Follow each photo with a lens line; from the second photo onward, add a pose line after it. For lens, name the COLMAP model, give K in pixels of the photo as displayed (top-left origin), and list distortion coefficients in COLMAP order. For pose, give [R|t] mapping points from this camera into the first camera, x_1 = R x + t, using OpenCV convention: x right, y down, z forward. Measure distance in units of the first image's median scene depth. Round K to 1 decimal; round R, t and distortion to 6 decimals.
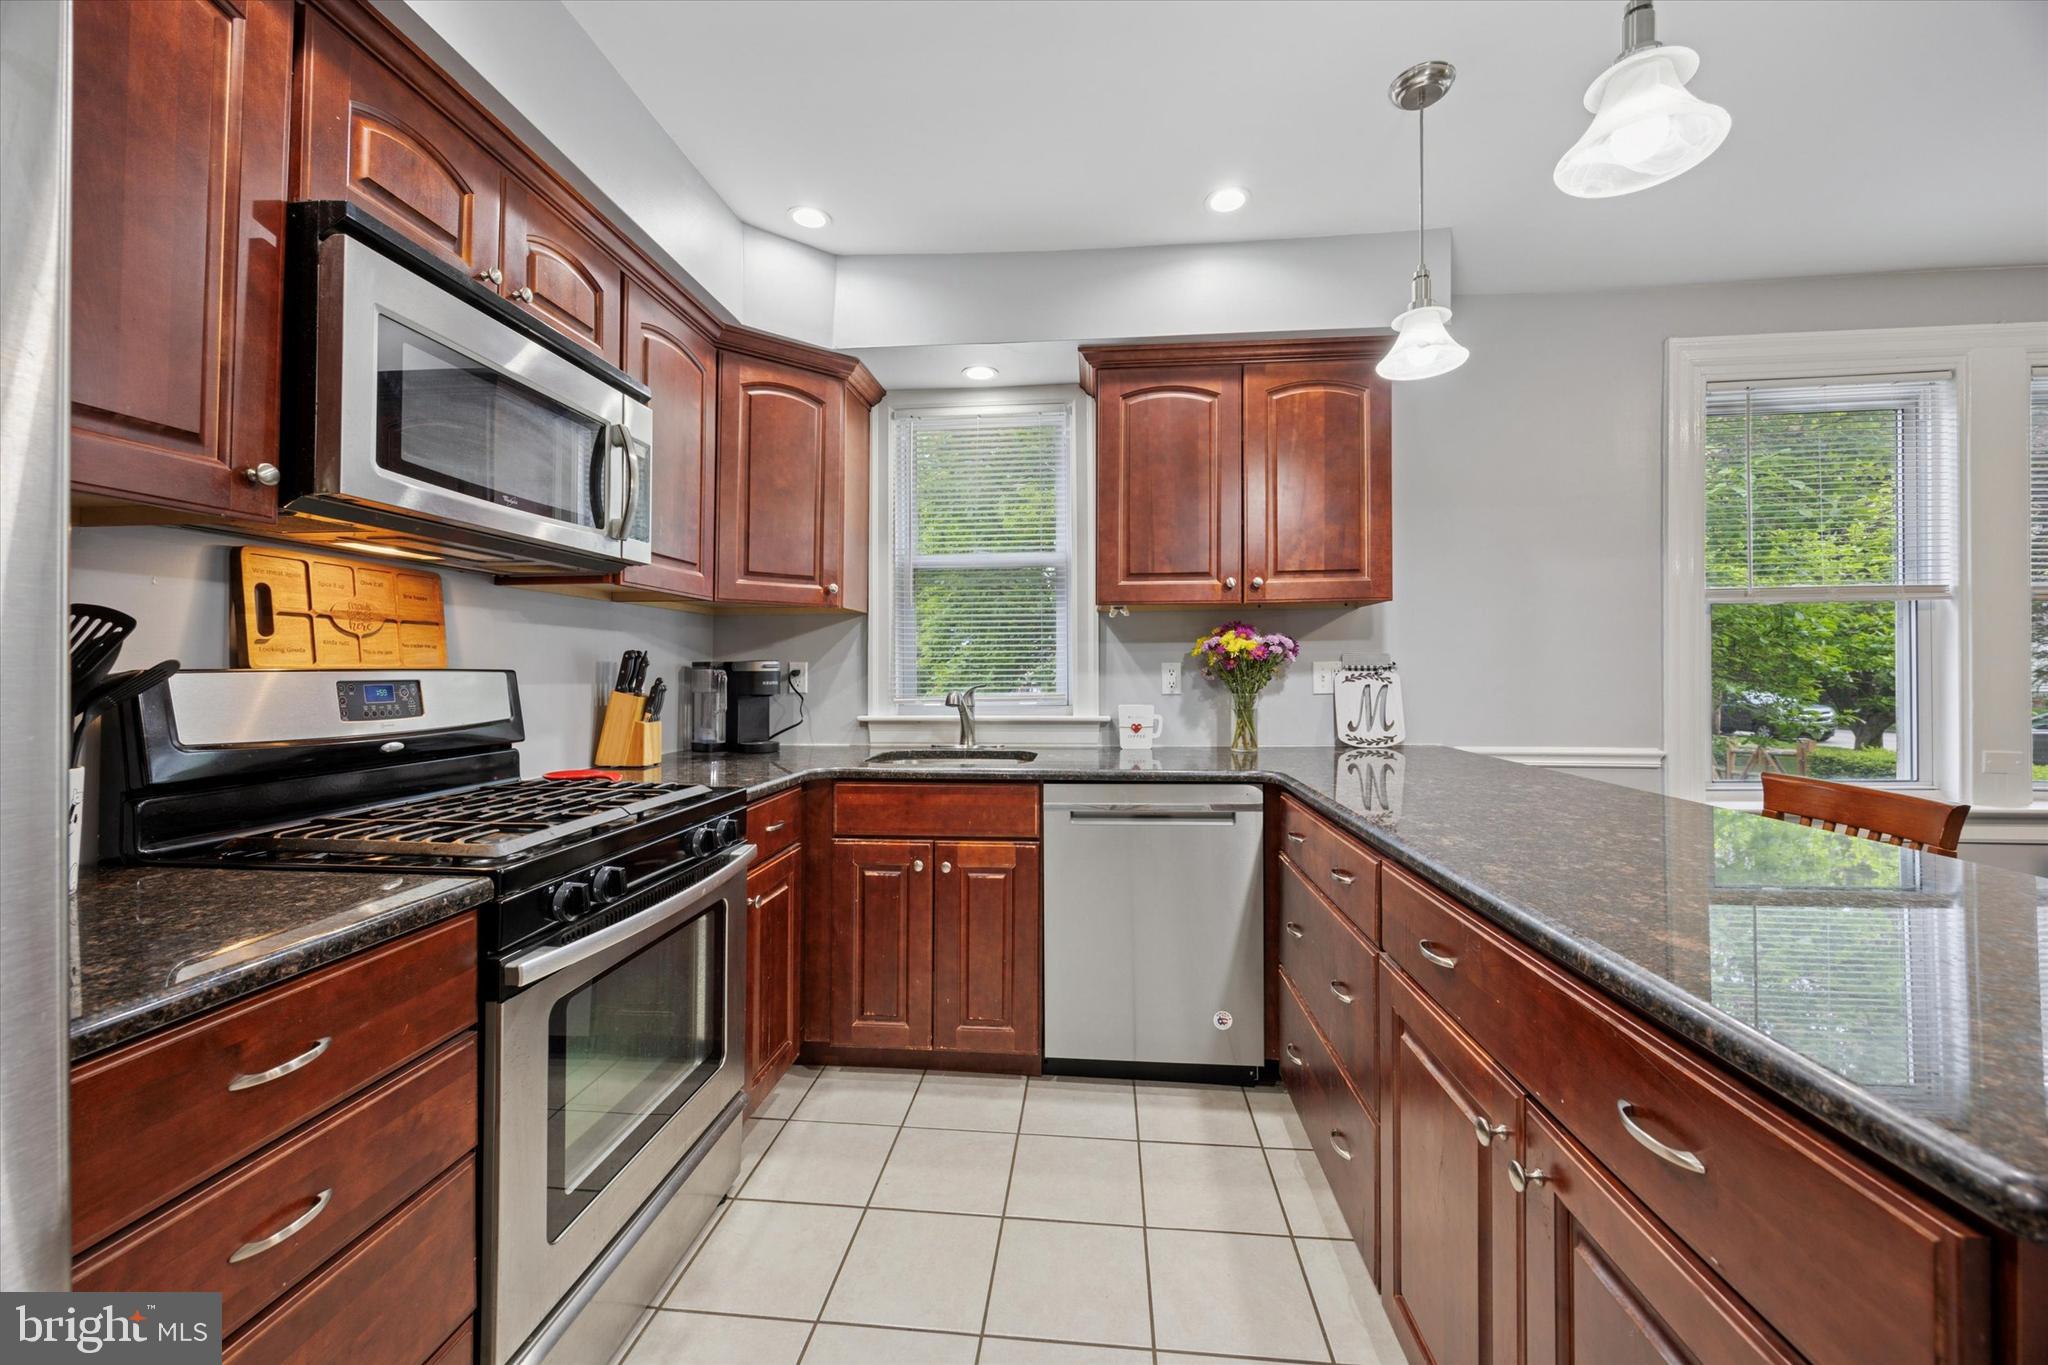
lens RADIAL K [[792.4, 0, 1023.3], [0, 792.4, 667.0], [0, 0, 1]] dist [-0.003042, 0.000047]
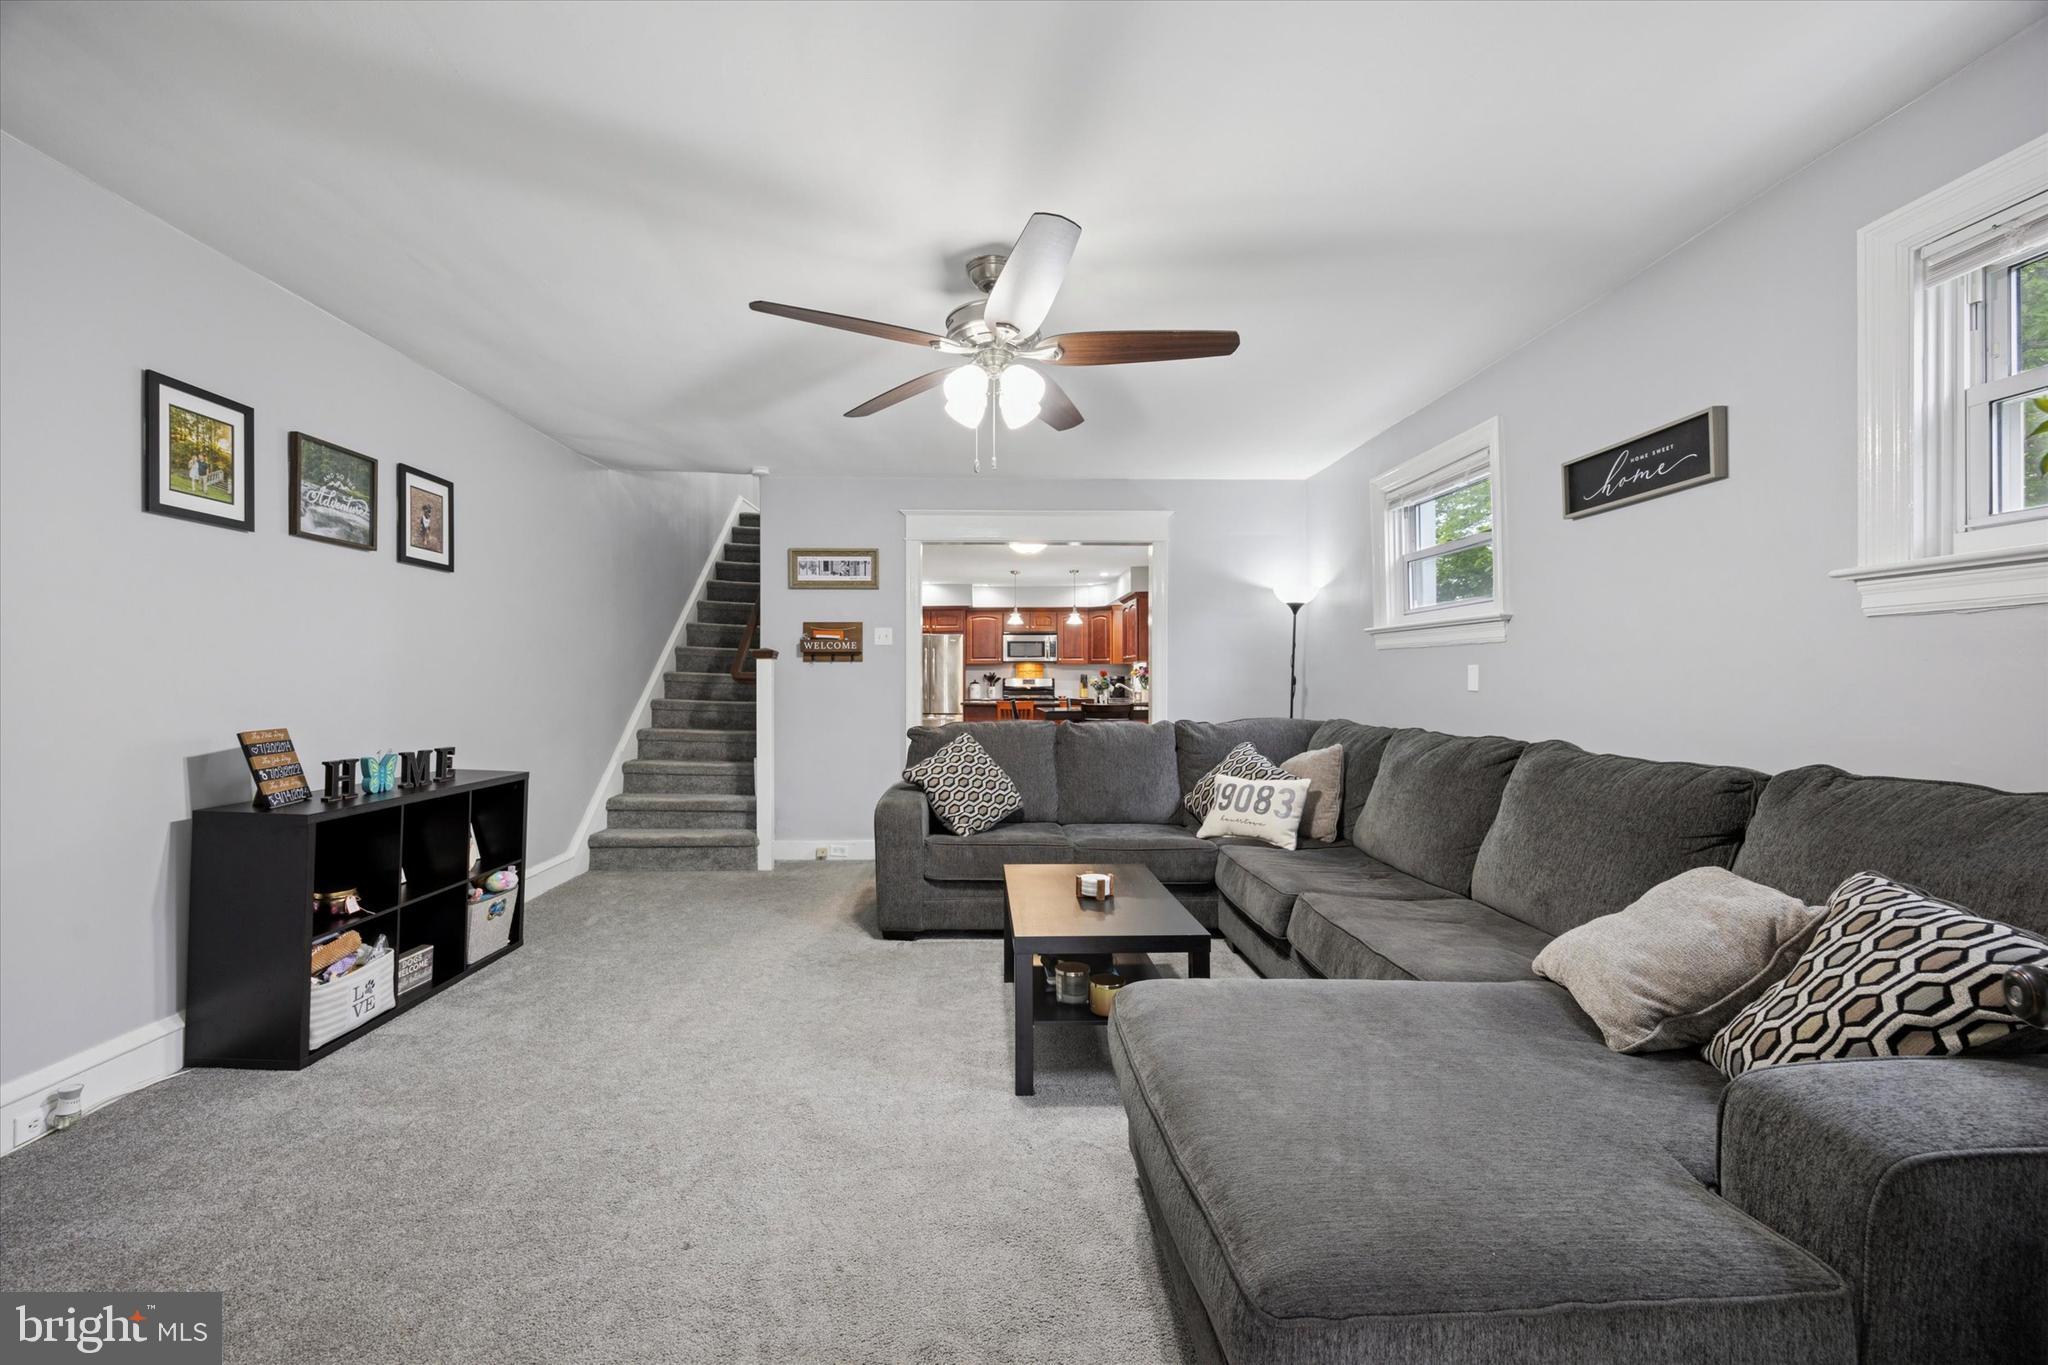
lens RADIAL K [[788.4, 0, 1016.1], [0, 788.4, 687.2], [0, 0, 1]] dist [-0.001347, 0.000051]
pose [[0.147501, 0.015127, -0.988946, 4.068963], [0.002234, 0.999875, 0.015628, -0.018609], [0.989059, -0.004514, 0.147449, -0.149692]]
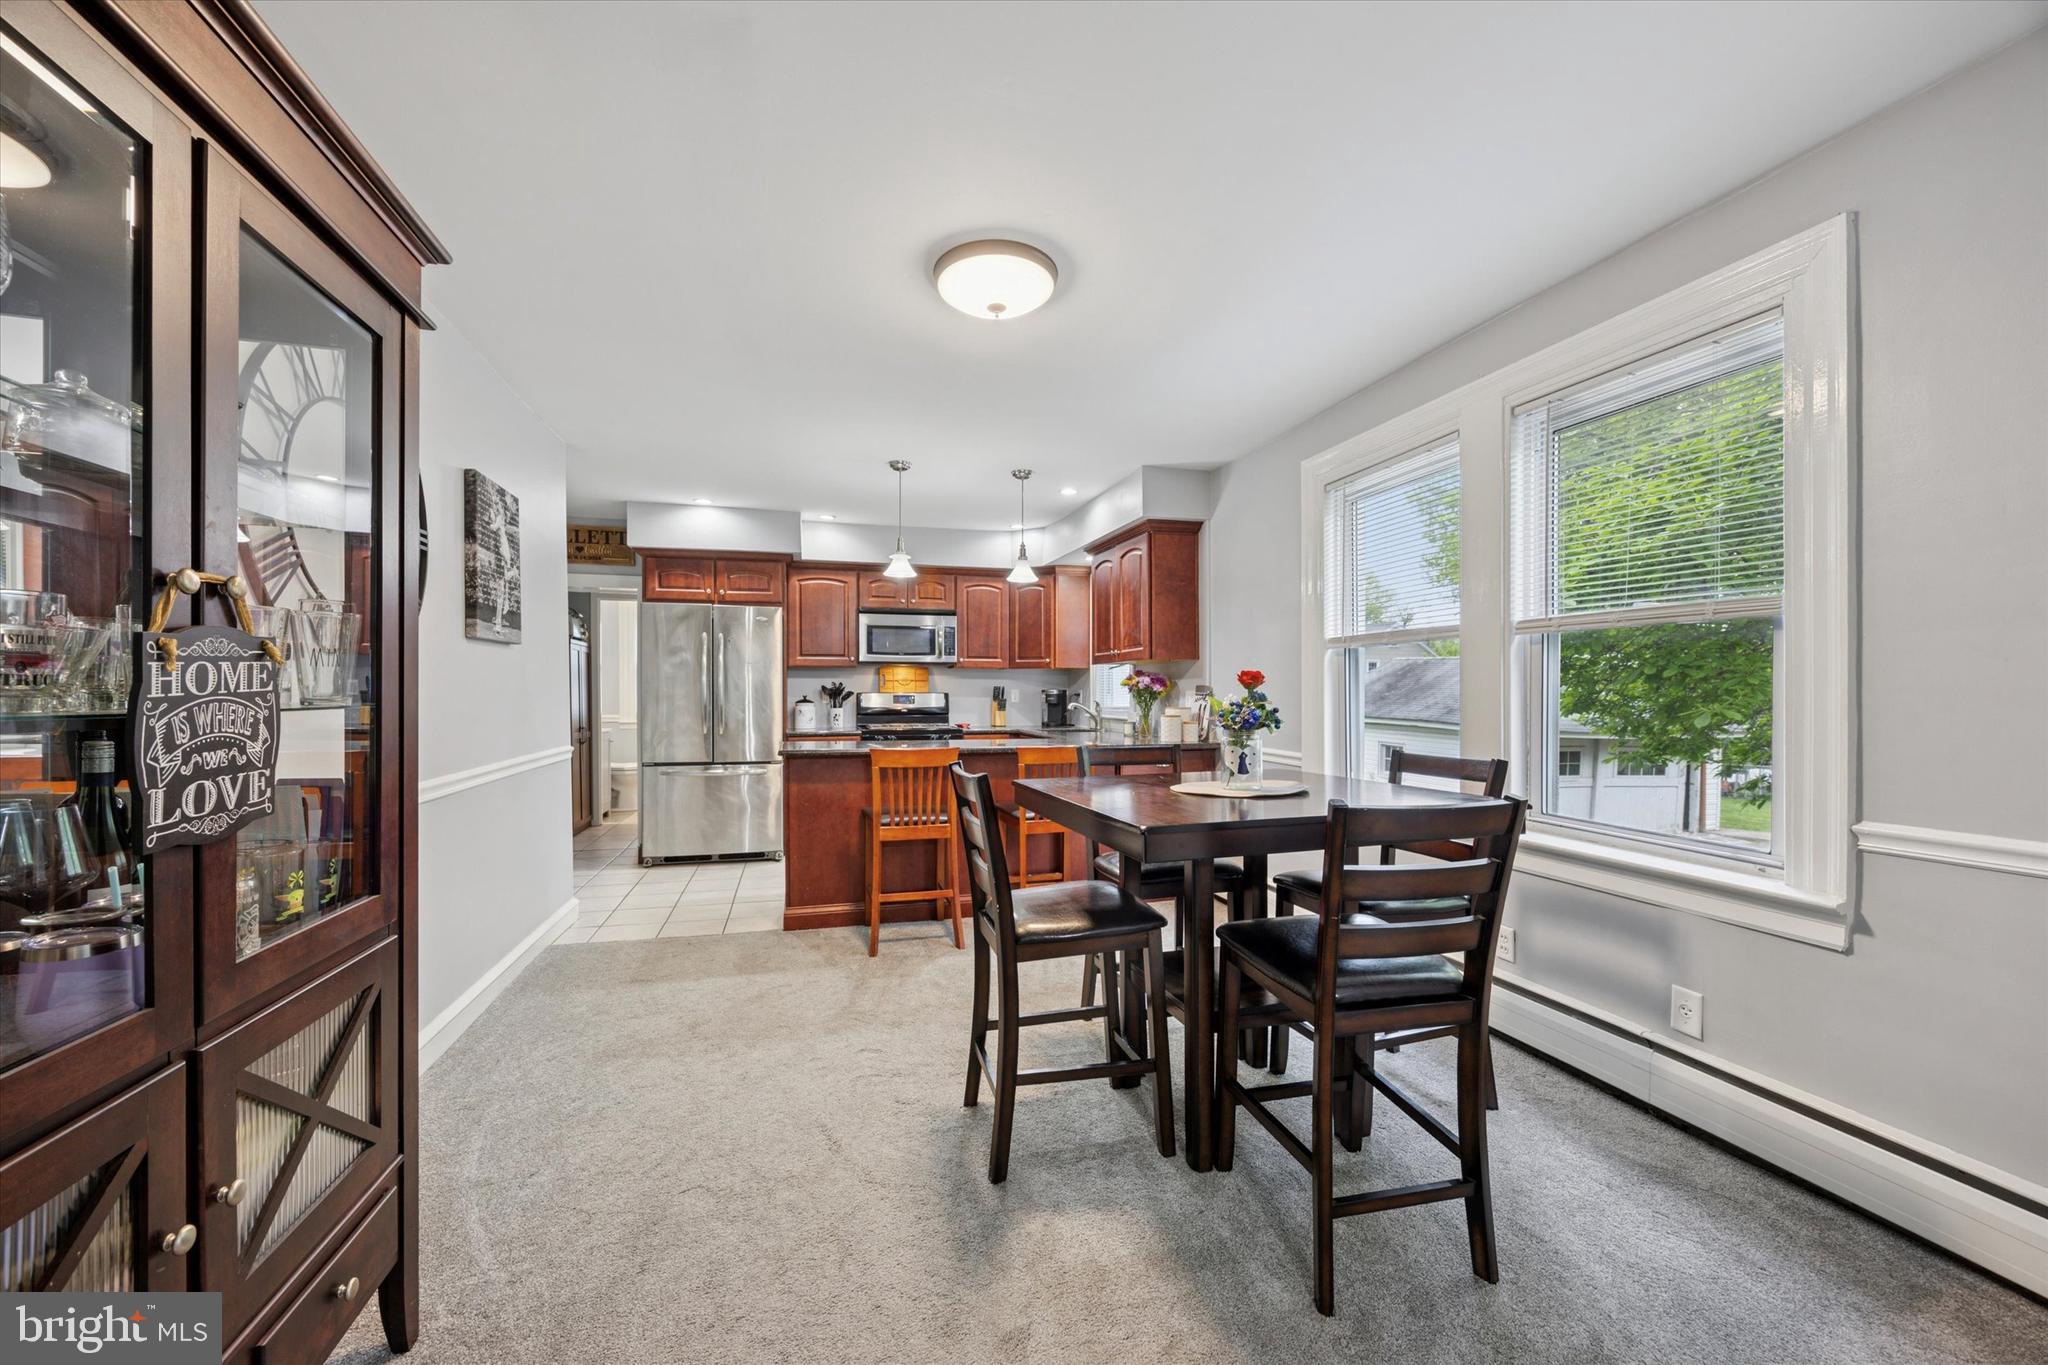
lens RADIAL K [[788.4, 0, 1016.1], [0, 788.4, 687.2], [0, 0, 1]] dist [-0.001347, 0.000051]
pose [[0.359327, -0.003535, -0.933205, 2.073128], [0.000117, 0.999993, -0.003743, -0.007396], [0.933212, 0.001236, 0.359325, 0.017290]]
